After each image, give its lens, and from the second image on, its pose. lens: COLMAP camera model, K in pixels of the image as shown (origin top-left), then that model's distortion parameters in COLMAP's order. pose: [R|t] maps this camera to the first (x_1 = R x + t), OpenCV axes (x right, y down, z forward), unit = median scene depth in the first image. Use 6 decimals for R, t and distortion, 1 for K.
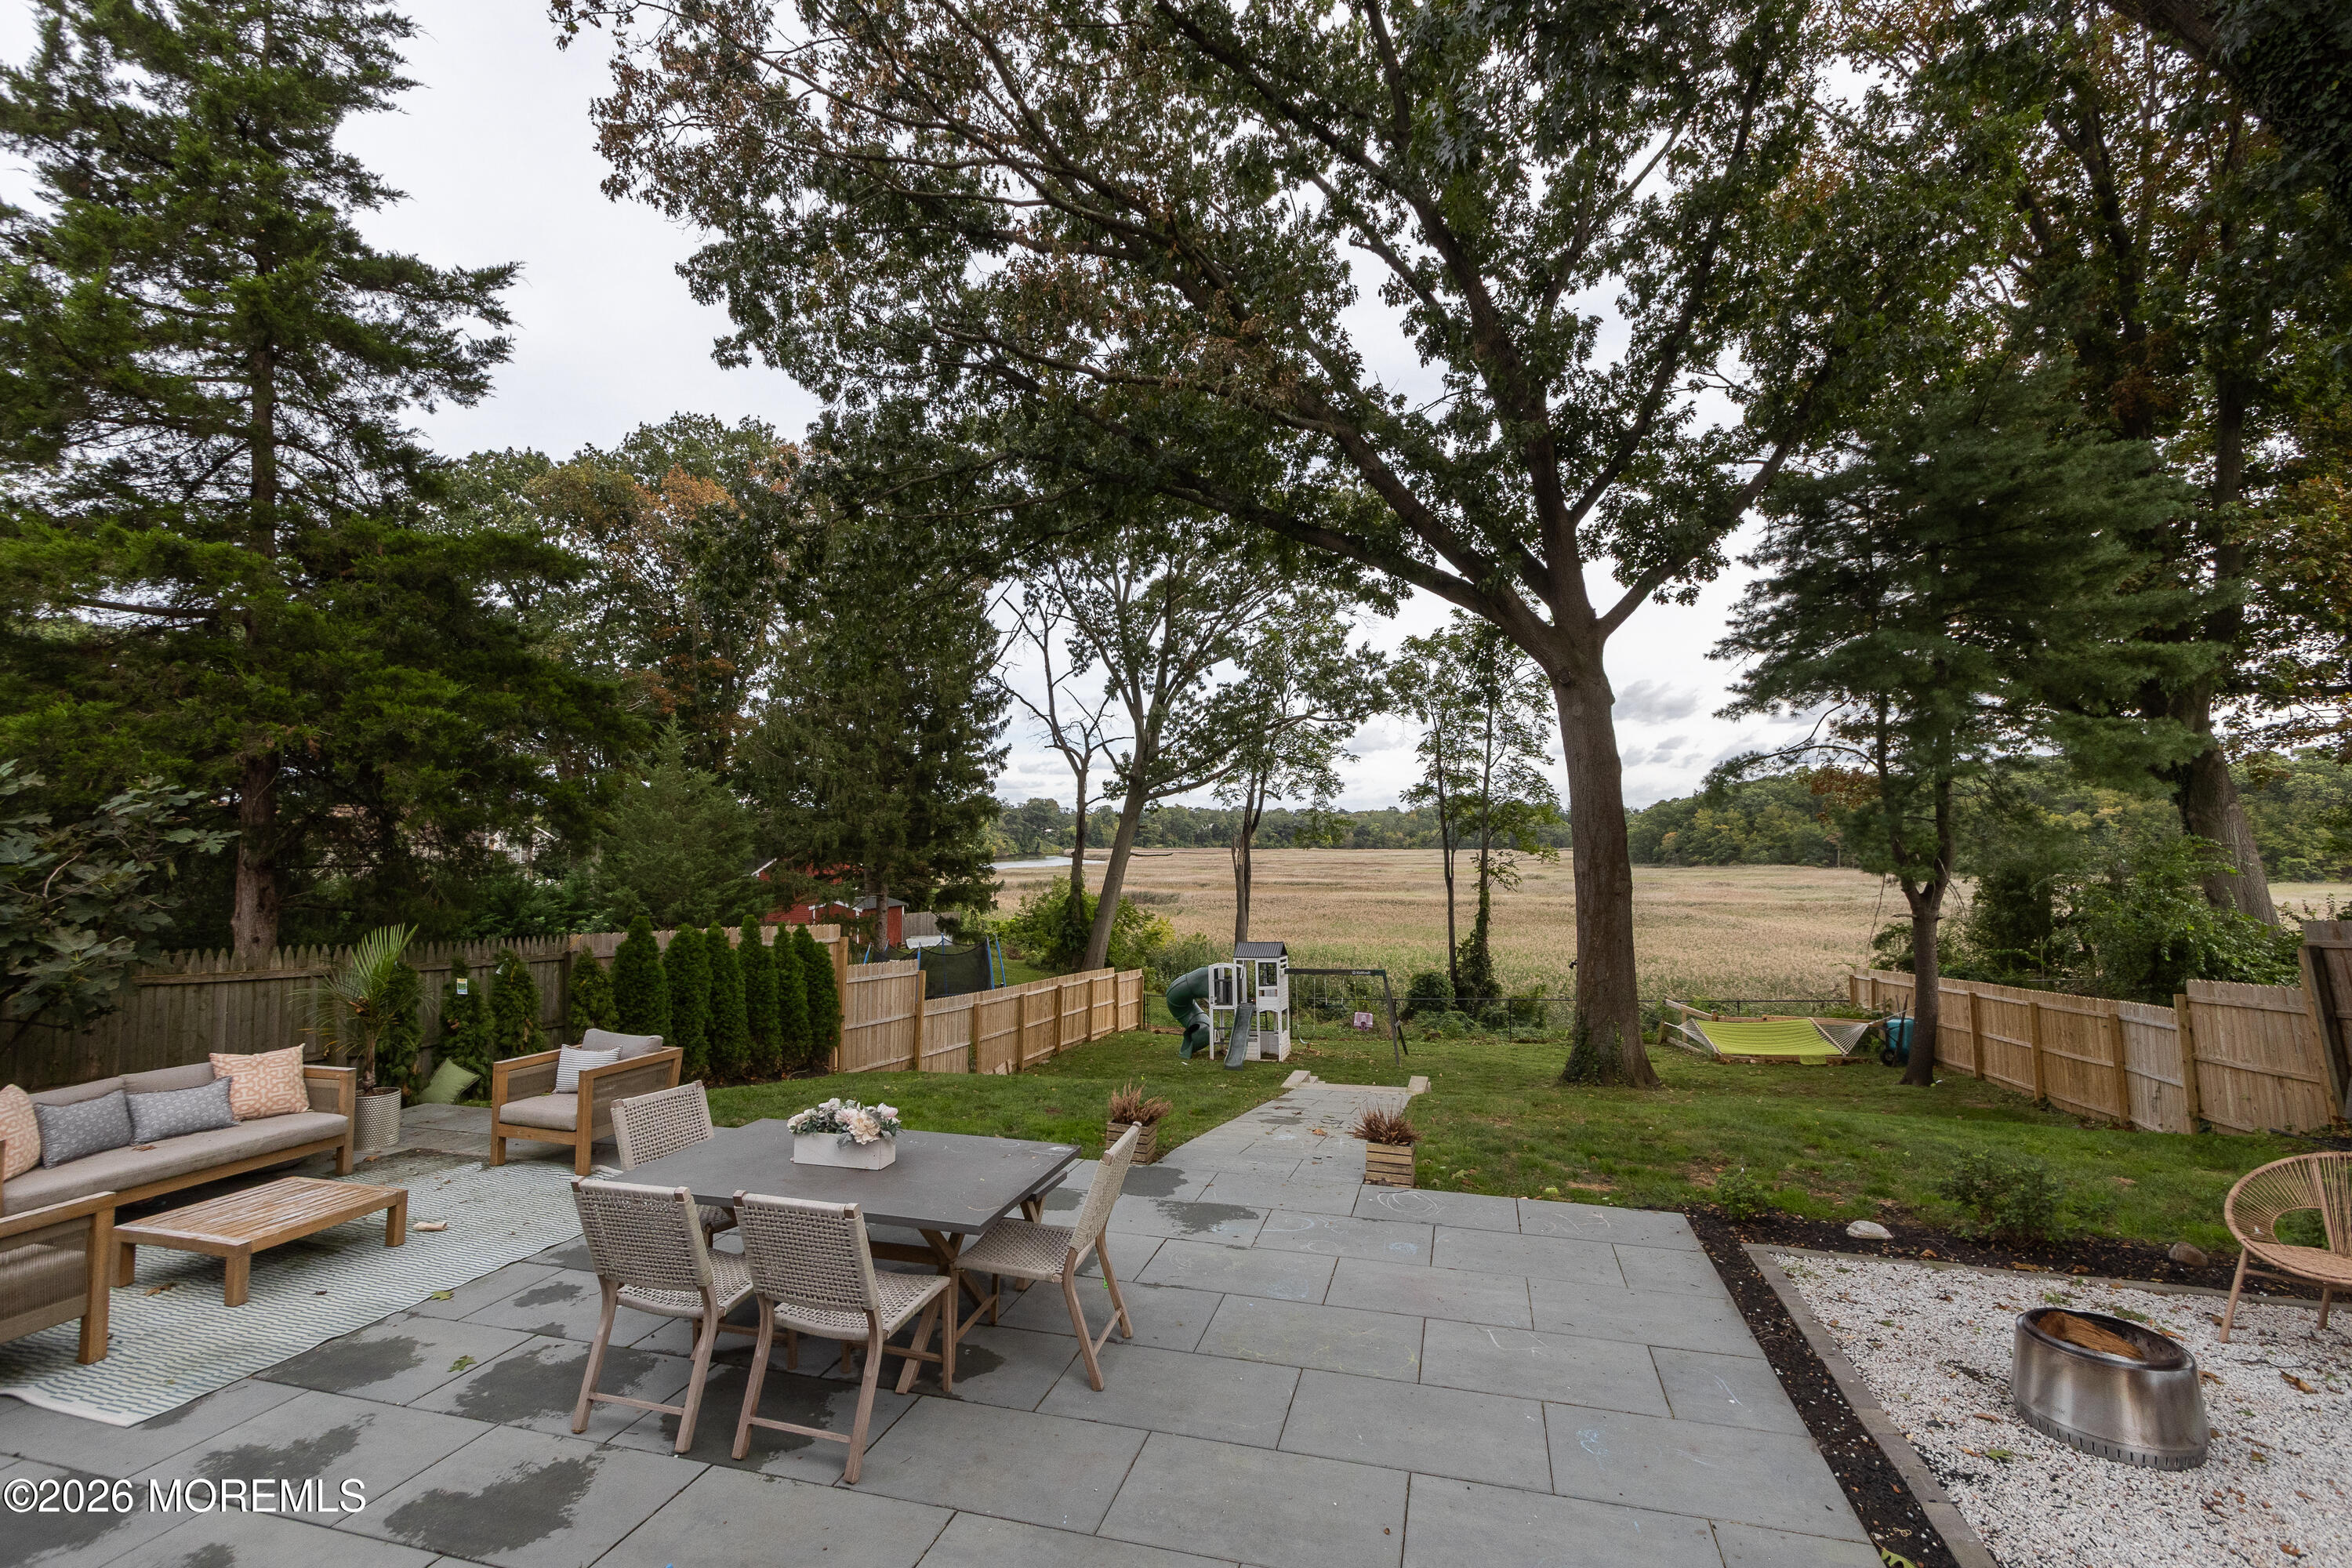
lens RADIAL K [[1101.3, 0, 1147.7], [0, 1101.3, 788.1], [0, 0, 1]] dist [-0.015206, 0.003278]
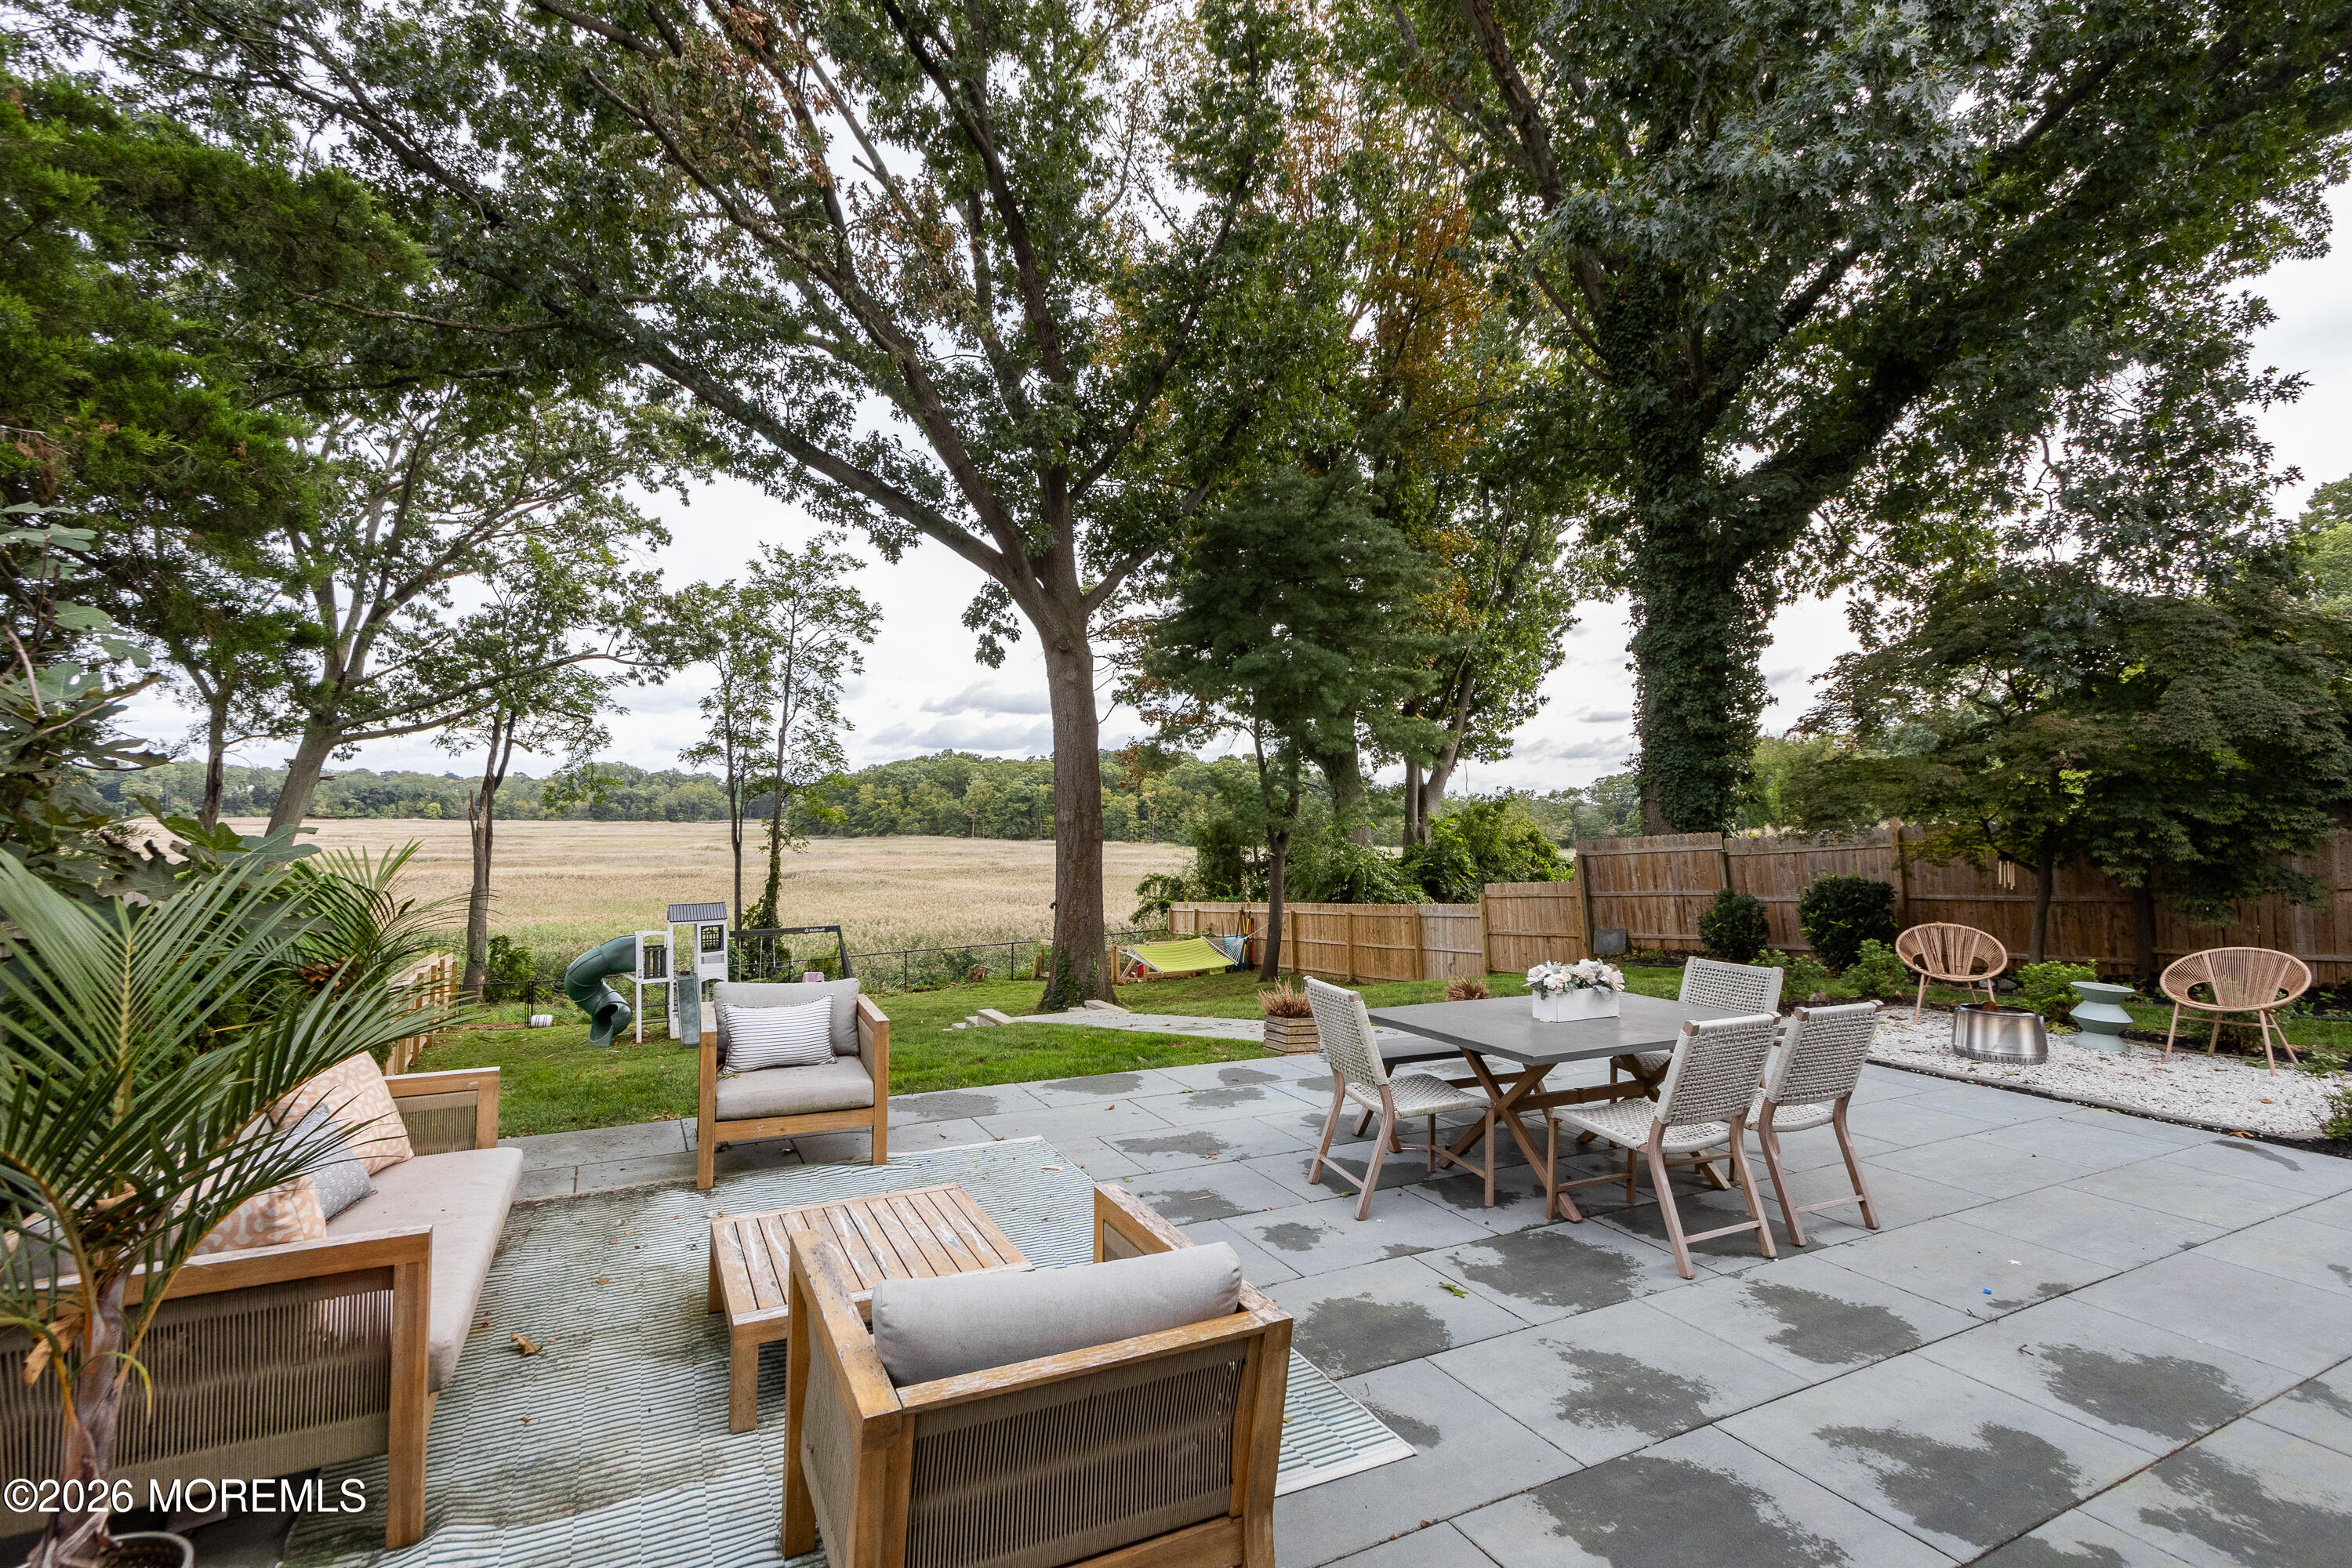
lens RADIAL K [[1101.3, 0, 1186.0], [0, 1101.3, 794.2], [0, 0, 1]] dist [-0.015206, 0.003278]
pose [[0.734425, 0.023808, 0.678273, -0.266392], [-0.045062, 0.998890, 0.013730, 0.027666], [-0.677193, -0.040648, 0.734682, 0.103721]]
